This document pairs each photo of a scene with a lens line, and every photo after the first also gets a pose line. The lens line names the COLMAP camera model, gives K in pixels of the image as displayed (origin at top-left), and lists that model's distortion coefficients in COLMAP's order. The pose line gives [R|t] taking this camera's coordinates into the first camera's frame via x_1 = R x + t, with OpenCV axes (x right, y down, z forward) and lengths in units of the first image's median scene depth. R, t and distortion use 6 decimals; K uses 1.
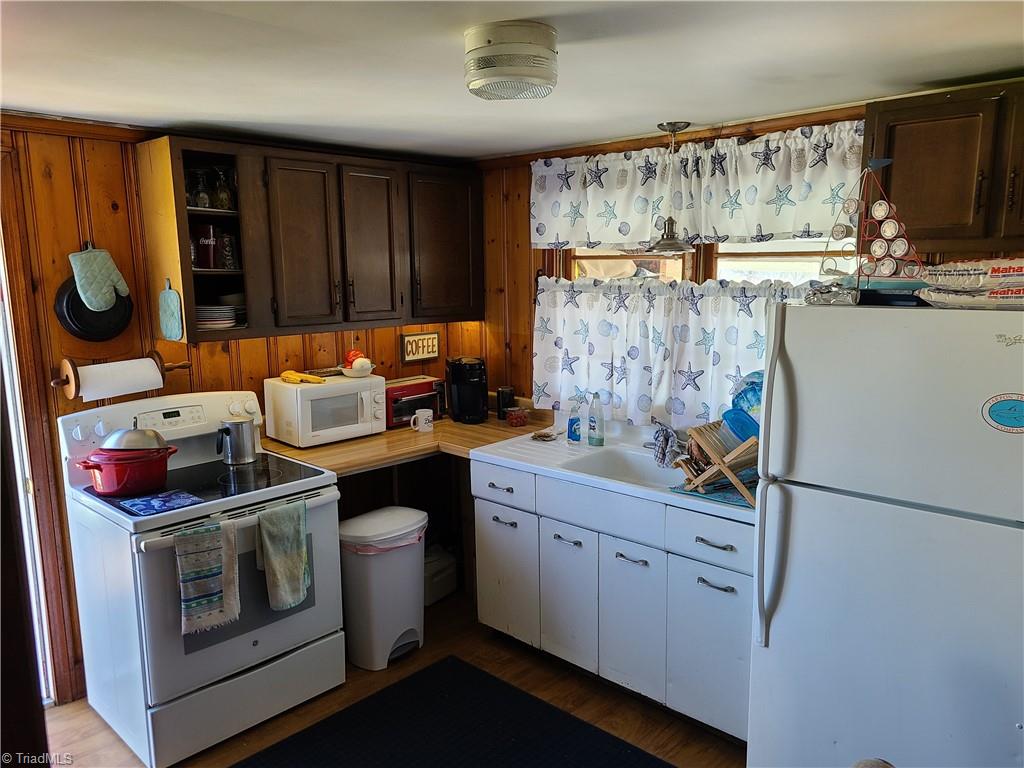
lens RADIAL K [[758.8, 0, 512.5], [0, 758.8, 385.3], [0, 0, 1]] dist [0.048364, 0.002864]
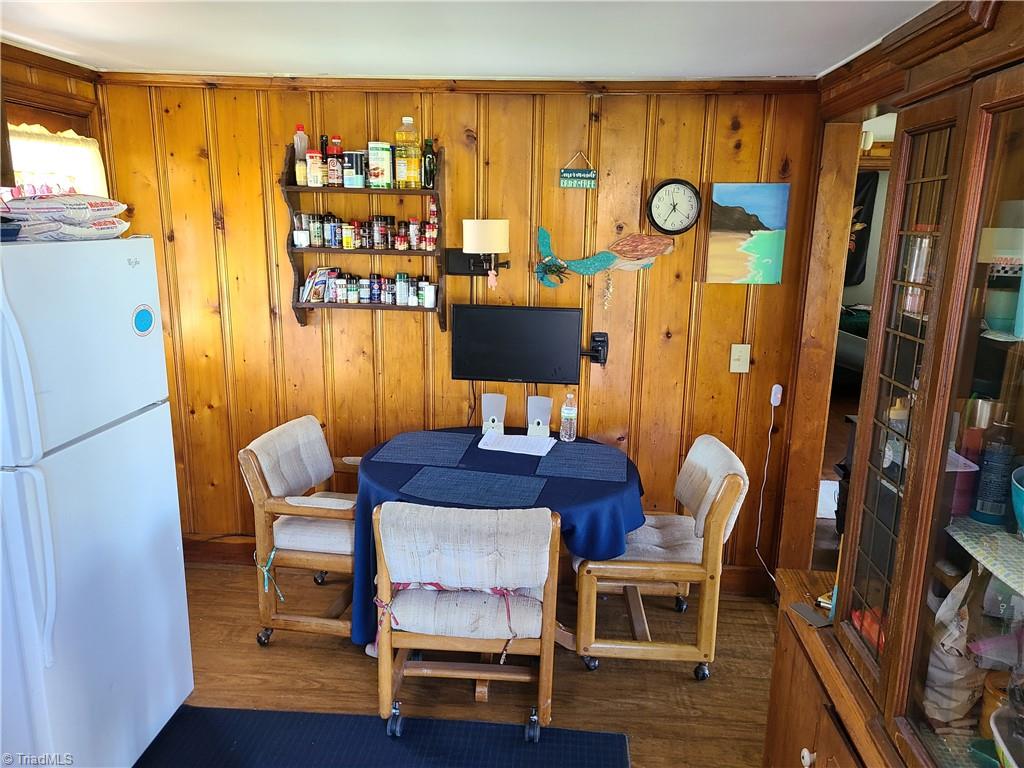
lens RADIAL K [[758.8, 0, 511.3], [0, 758.8, 386.3], [0, 0, 1]] dist [0.048364, 0.002864]
pose [[-0.628568, -0.168853, 0.759205, -0.663002], [0.122694, 0.942398, 0.311178, -0.169603], [-0.768016, 0.288746, -0.571644, 1.218991]]
